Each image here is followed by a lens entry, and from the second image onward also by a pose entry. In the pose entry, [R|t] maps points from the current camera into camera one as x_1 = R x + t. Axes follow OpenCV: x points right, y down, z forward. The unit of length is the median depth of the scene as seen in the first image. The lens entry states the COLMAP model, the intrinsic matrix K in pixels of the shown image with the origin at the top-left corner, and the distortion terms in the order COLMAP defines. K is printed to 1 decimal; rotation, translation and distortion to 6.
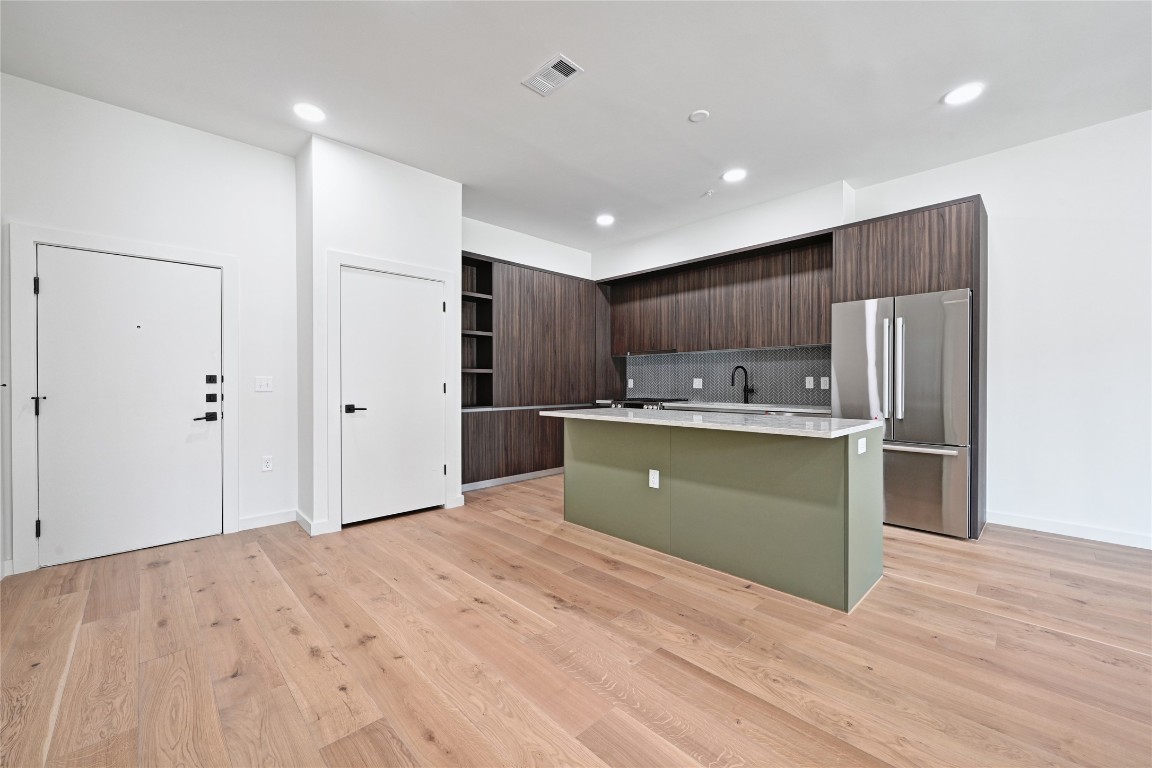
lens RADIAL K [[452.7, 0, 577.6], [0, 452.7, 384.6], [0, 0, 1]] dist [-0.002674, -0.000244]
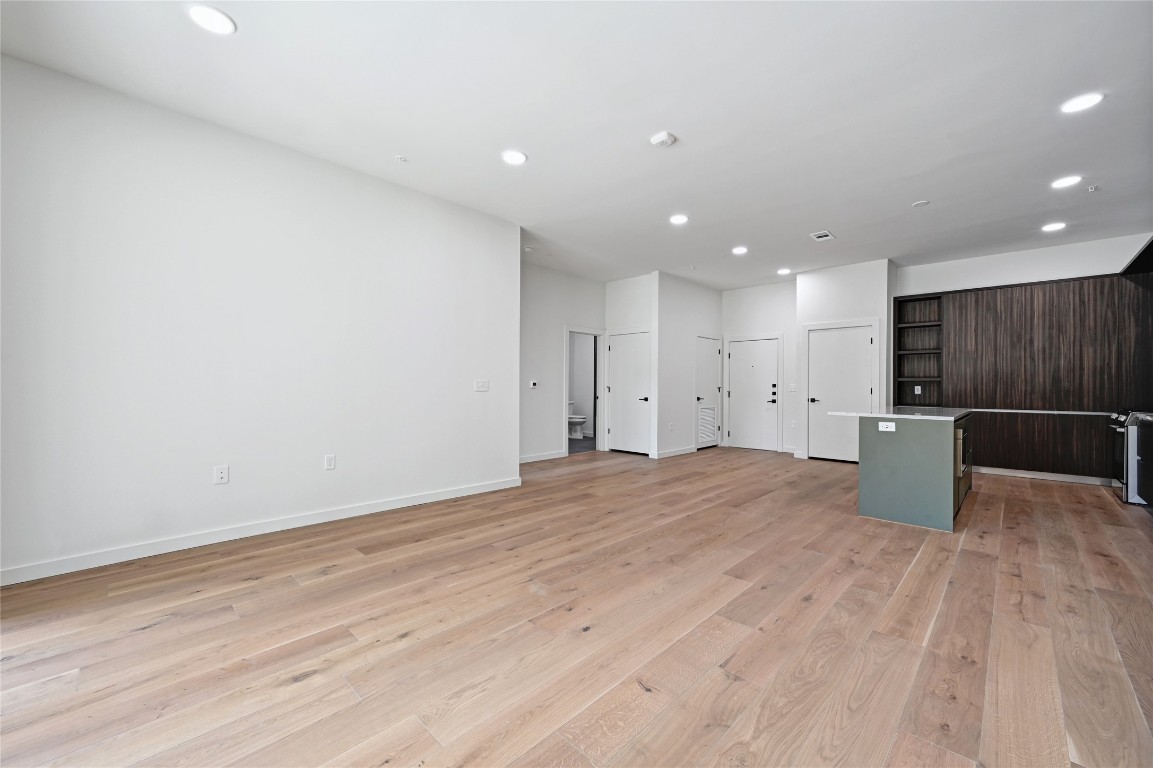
lens RADIAL K [[453.1, 0, 574.8], [0, 453.1, 384.8], [0, 0, 1]] dist [-0.002674, -0.000244]
pose [[0.037603, 0.000030, -0.999293, 1.541760], [-0.007421, 0.999972, -0.000249, -0.007951], [0.999265, 0.007425, 0.037602, -0.144645]]
